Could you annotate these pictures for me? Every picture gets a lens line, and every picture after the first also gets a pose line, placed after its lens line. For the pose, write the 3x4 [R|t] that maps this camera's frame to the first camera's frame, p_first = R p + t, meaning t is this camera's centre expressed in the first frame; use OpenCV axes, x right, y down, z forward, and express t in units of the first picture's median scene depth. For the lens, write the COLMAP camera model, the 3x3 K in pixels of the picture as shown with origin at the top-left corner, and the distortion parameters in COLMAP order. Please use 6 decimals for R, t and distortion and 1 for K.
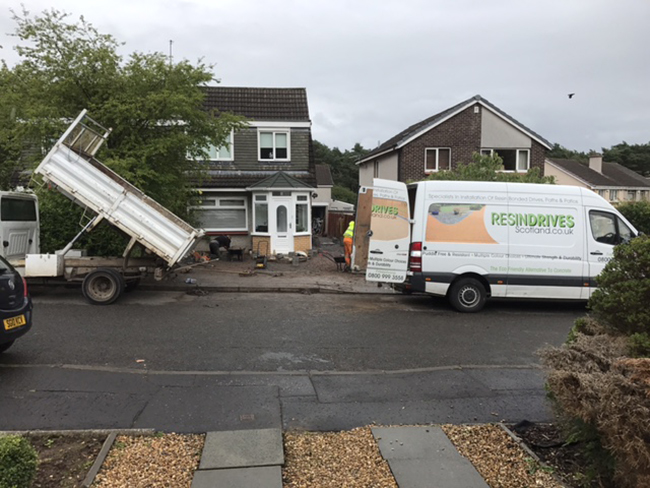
lens RADIAL K [[641.0, 0, 325.0], [0, 641.0, 244.0], [0, 0, 1]] dist [-0.019326, -0.018533]
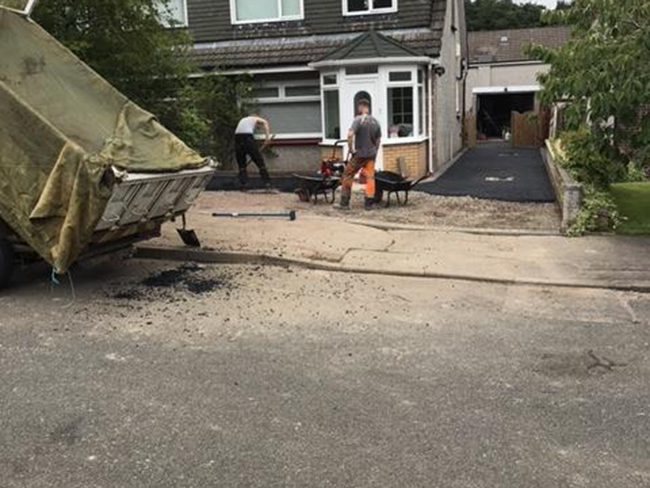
lens RADIAL K [[641.0, 0, 325.0], [0, 641.0, 244.0], [0, 0, 1]] dist [-0.019326, -0.018533]
pose [[0.923621, 0.044403, -0.380726, 0.119048], [0.019724, 0.986446, 0.162895, -0.019716], [0.382799, -0.157962, 0.910227, 0.443368]]
